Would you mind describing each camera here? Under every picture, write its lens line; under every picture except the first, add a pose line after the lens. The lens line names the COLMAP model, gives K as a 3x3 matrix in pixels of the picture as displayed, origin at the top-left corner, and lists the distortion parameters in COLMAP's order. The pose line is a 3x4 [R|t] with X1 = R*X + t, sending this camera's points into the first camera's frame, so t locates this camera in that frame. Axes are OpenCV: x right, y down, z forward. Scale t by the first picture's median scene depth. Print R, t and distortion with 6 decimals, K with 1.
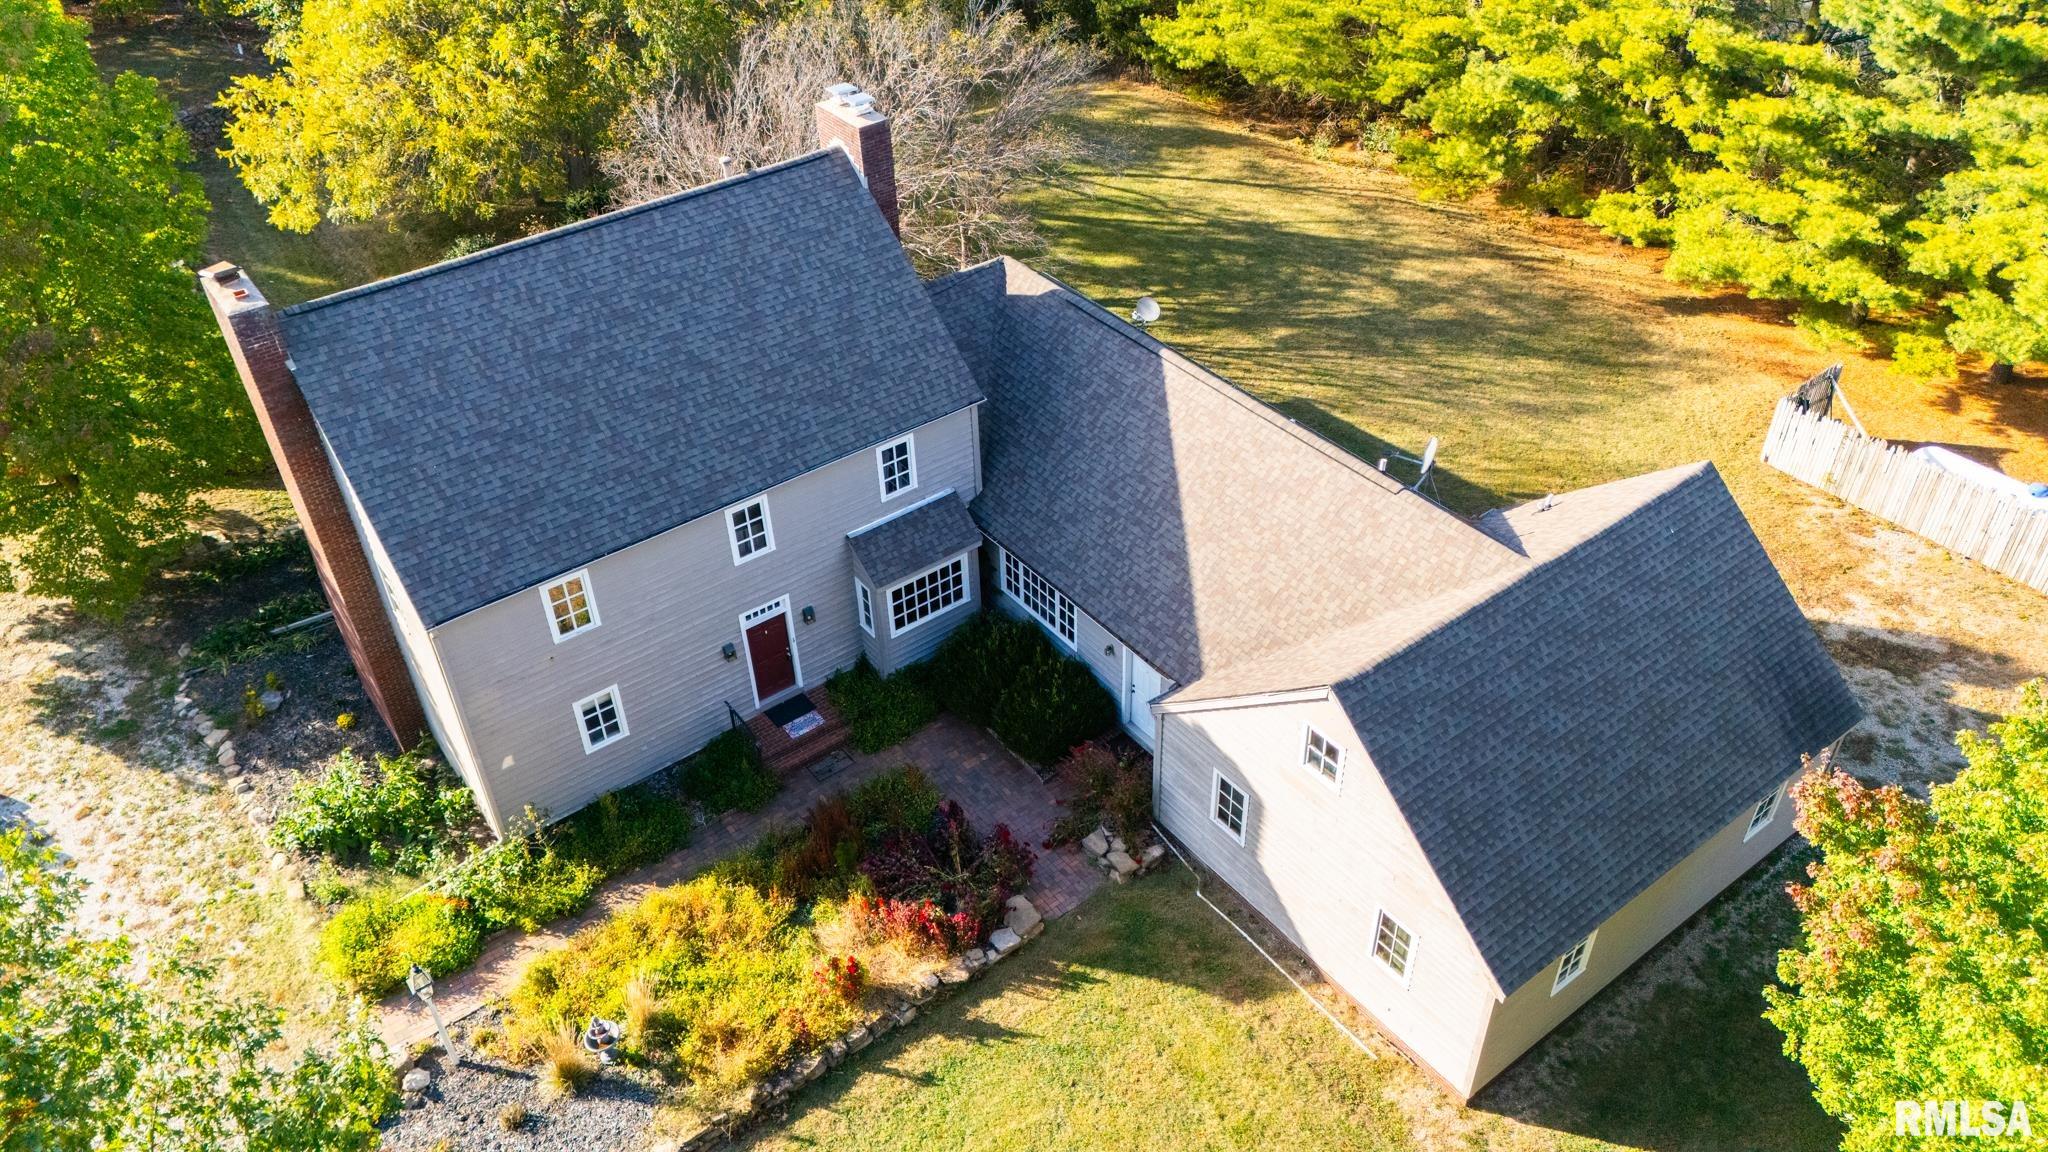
lens RADIAL K [[1509.4, 0, 1070.5], [0, 1509.4, 570.6], [0, 0, 1]] dist [0.050060, -0.000893]
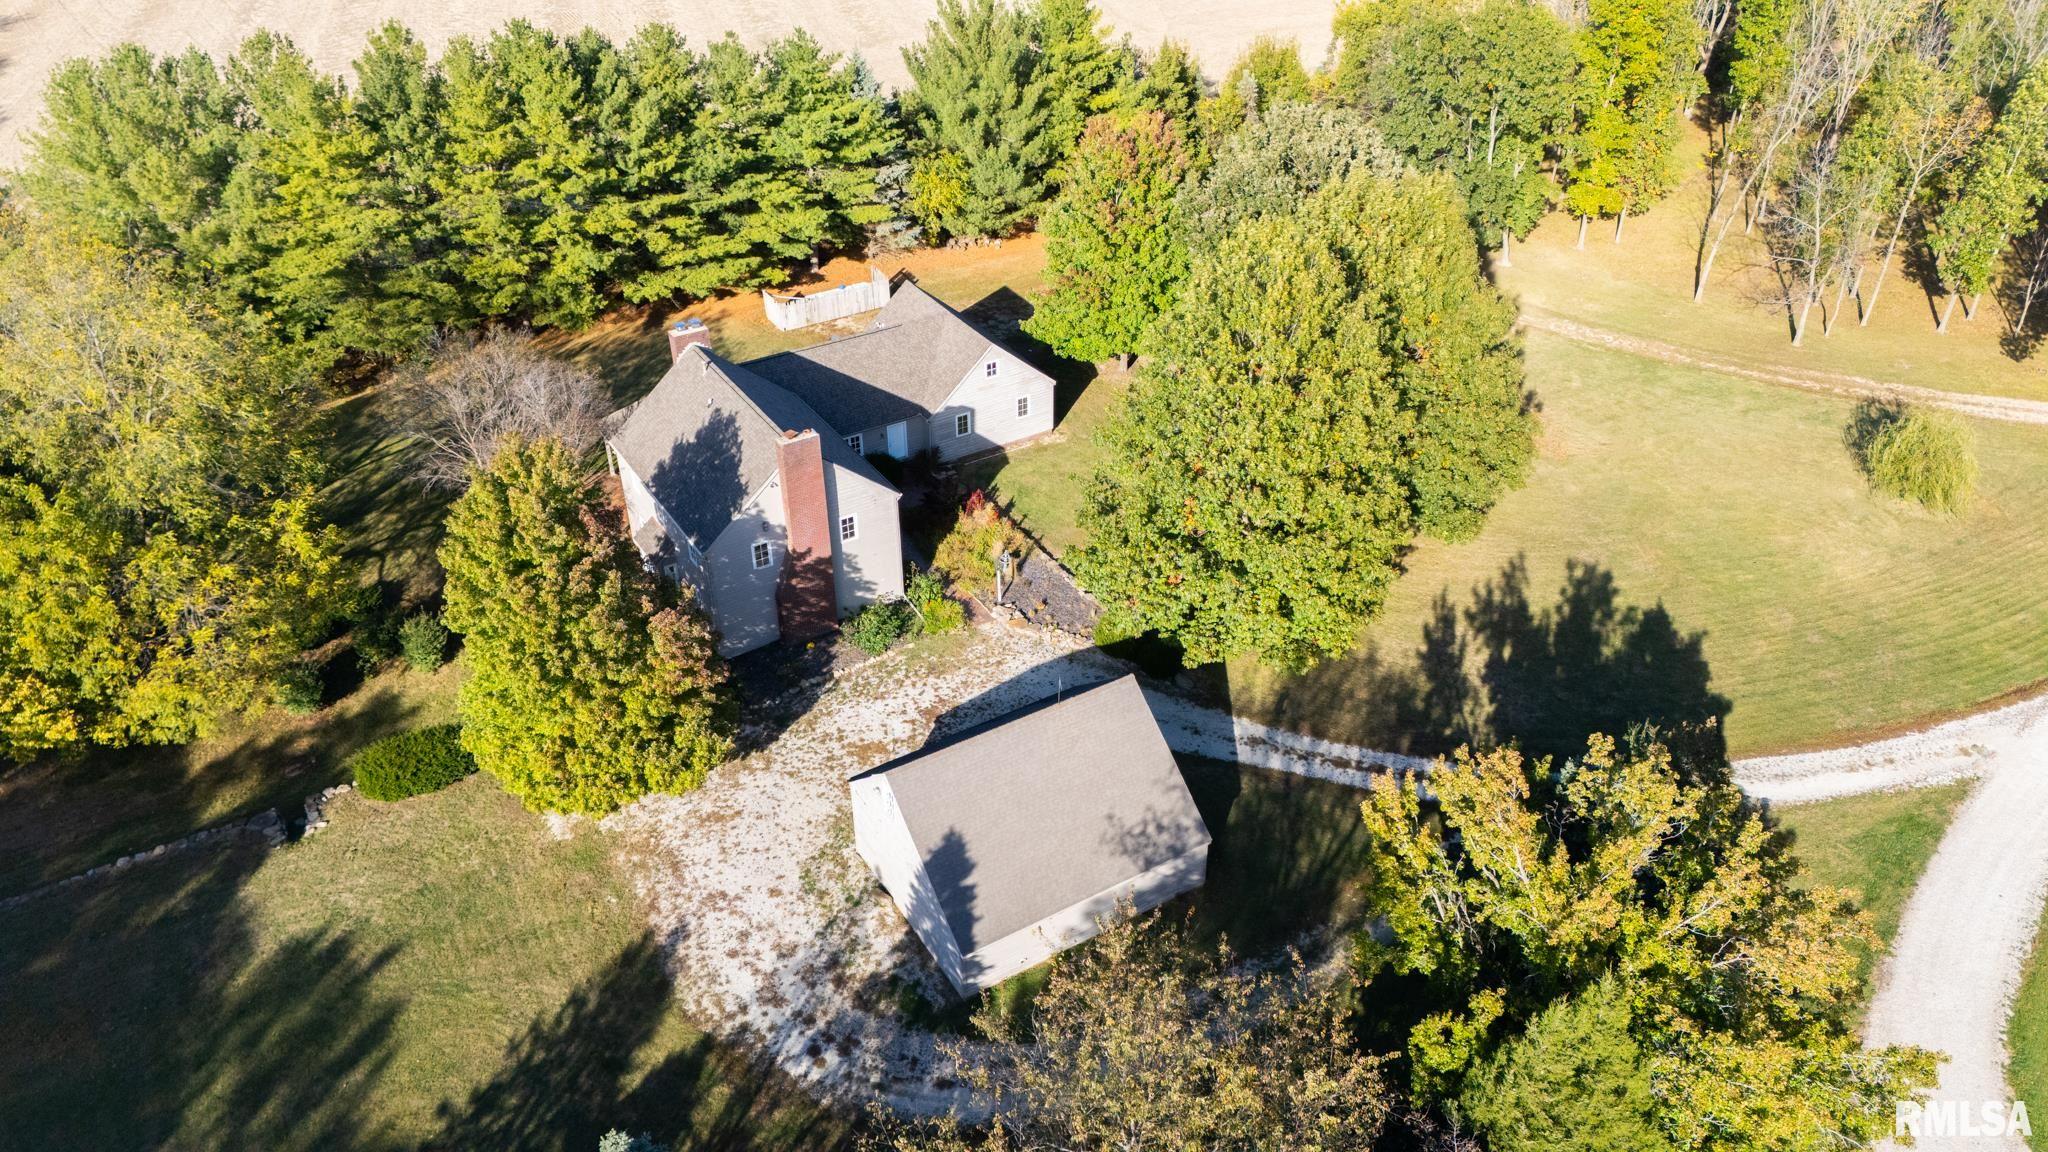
lens RADIAL K [[1543.6, 0, 1009.4], [0, 1543.6, 578.7], [0, 0, 1]] dist [0.056572, -0.112470]
pose [[0.106052, -0.536725, 0.837066, -1.823255], [0.614563, 0.697162, 0.369157, -0.493153], [-0.781707, 0.475280, 0.403787, -0.103562]]
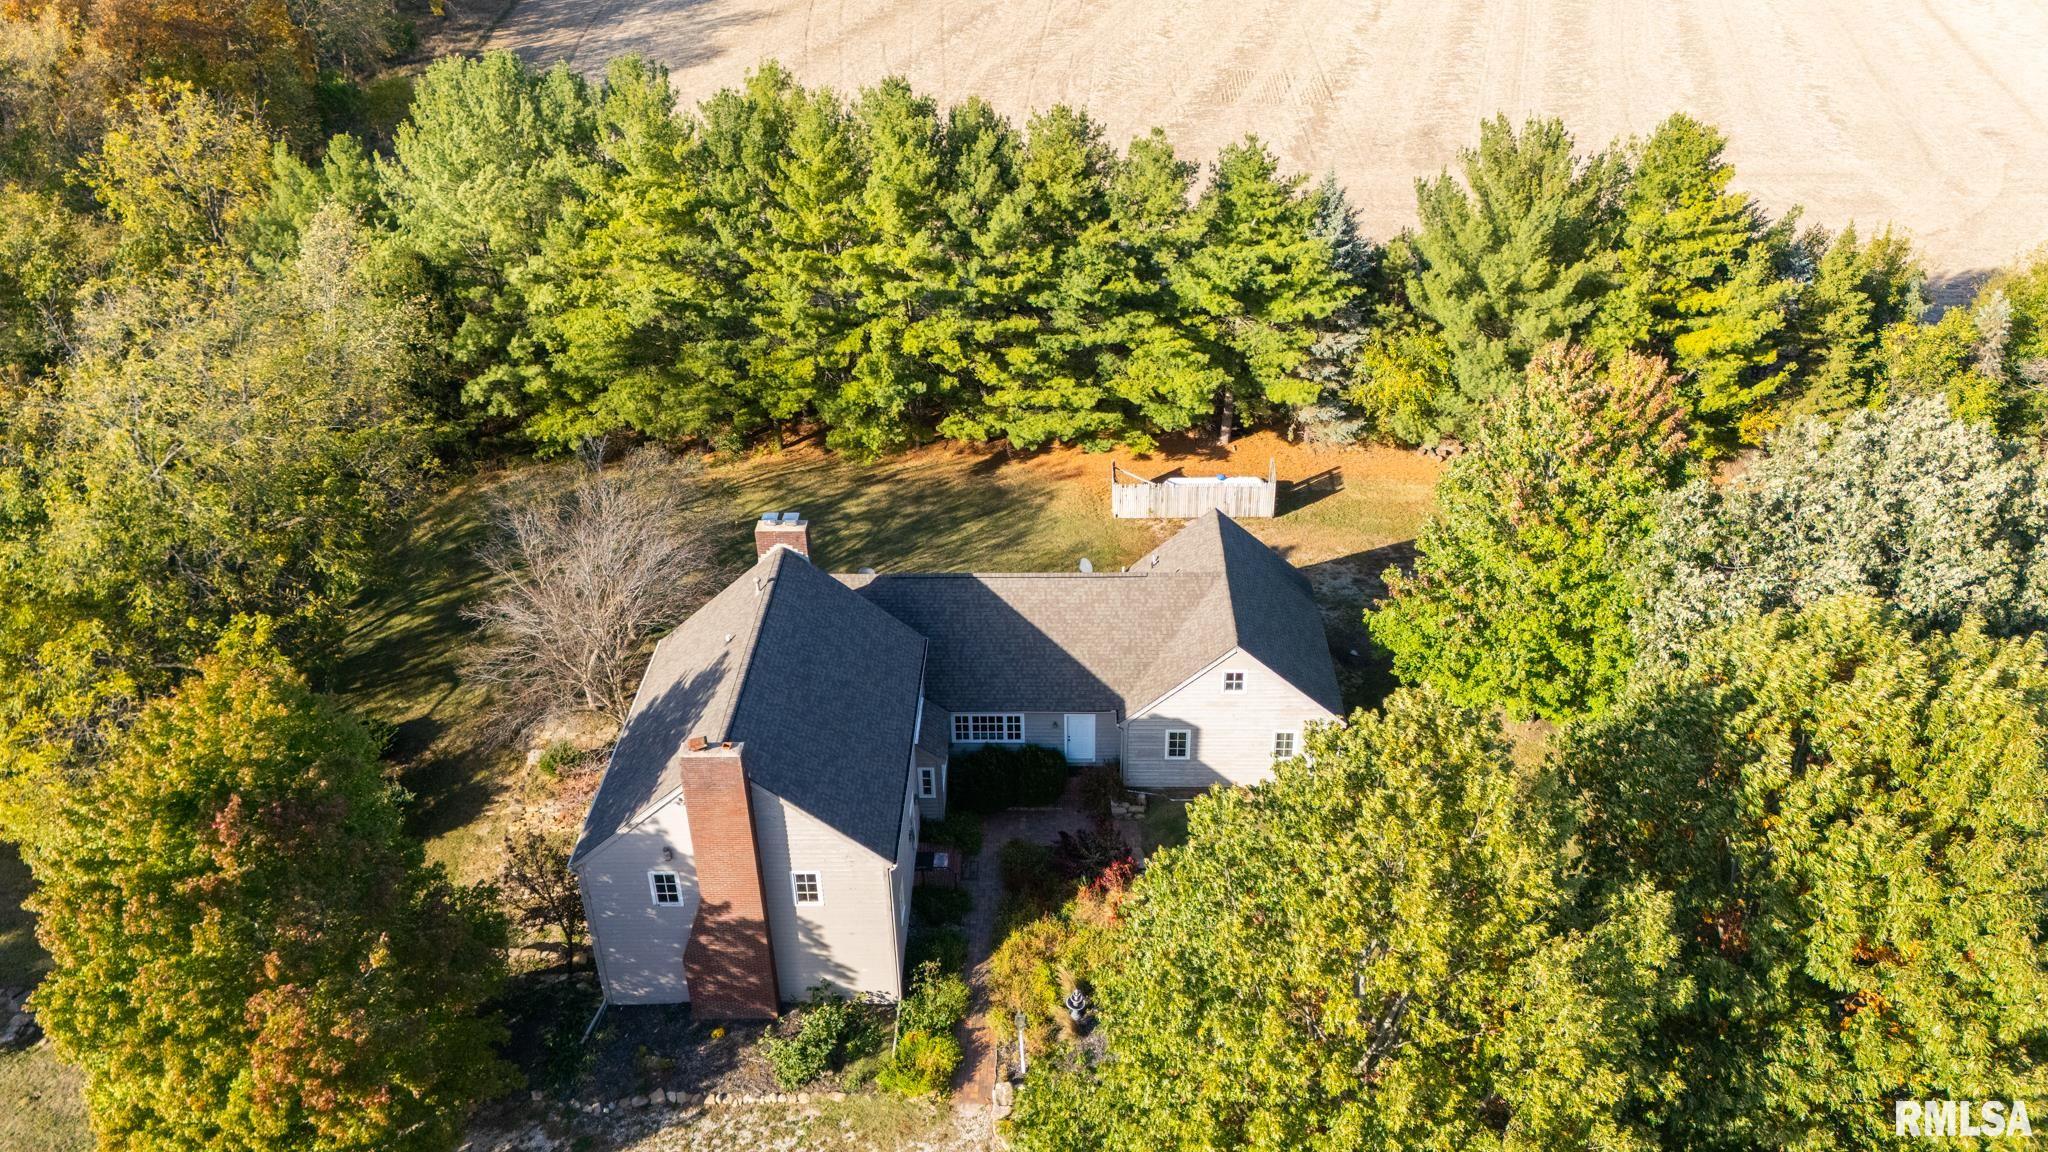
lens RADIAL K [[1543.6, 0, 1009.4], [0, 1543.6, 578.7], [0, 0, 1]] dist [0.056572, -0.112470]
pose [[0.613737, -0.401458, 0.679822, -0.917882], [0.482232, 0.872399, 0.079827, -0.210626], [-0.625123, 0.278840, 0.729019, -0.288269]]
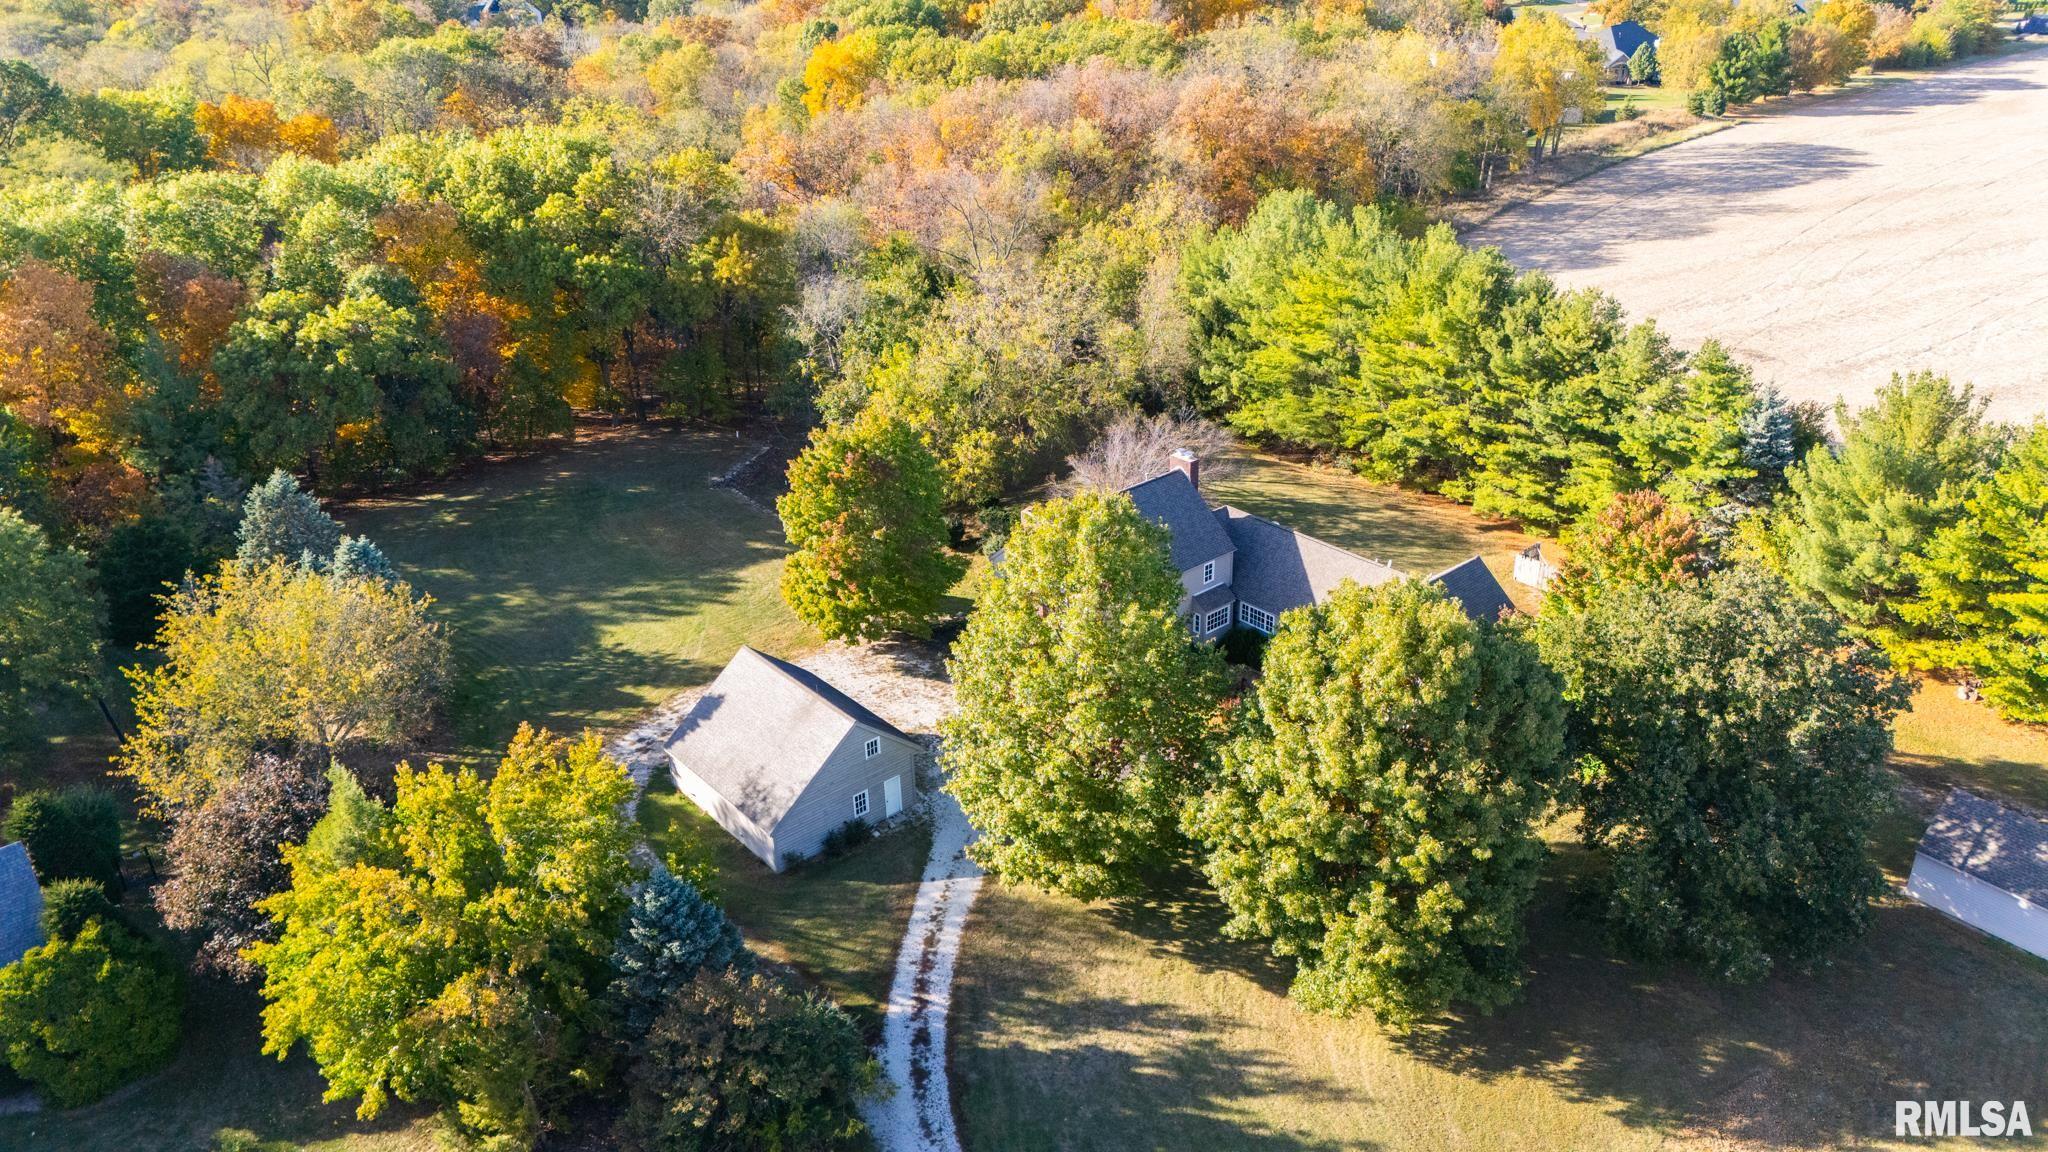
lens RADIAL K [[1505.1, 0, 993.8], [0, 1505.1, 571.7], [0, 0, 1]] dist [0.052211, -0.102958]
pose [[0.999532, -0.025471, 0.016915, -0.456711], [0.028448, 0.977465, -0.209172, 0.416542], [-0.011206, 0.209555, 0.977733, -1.457270]]
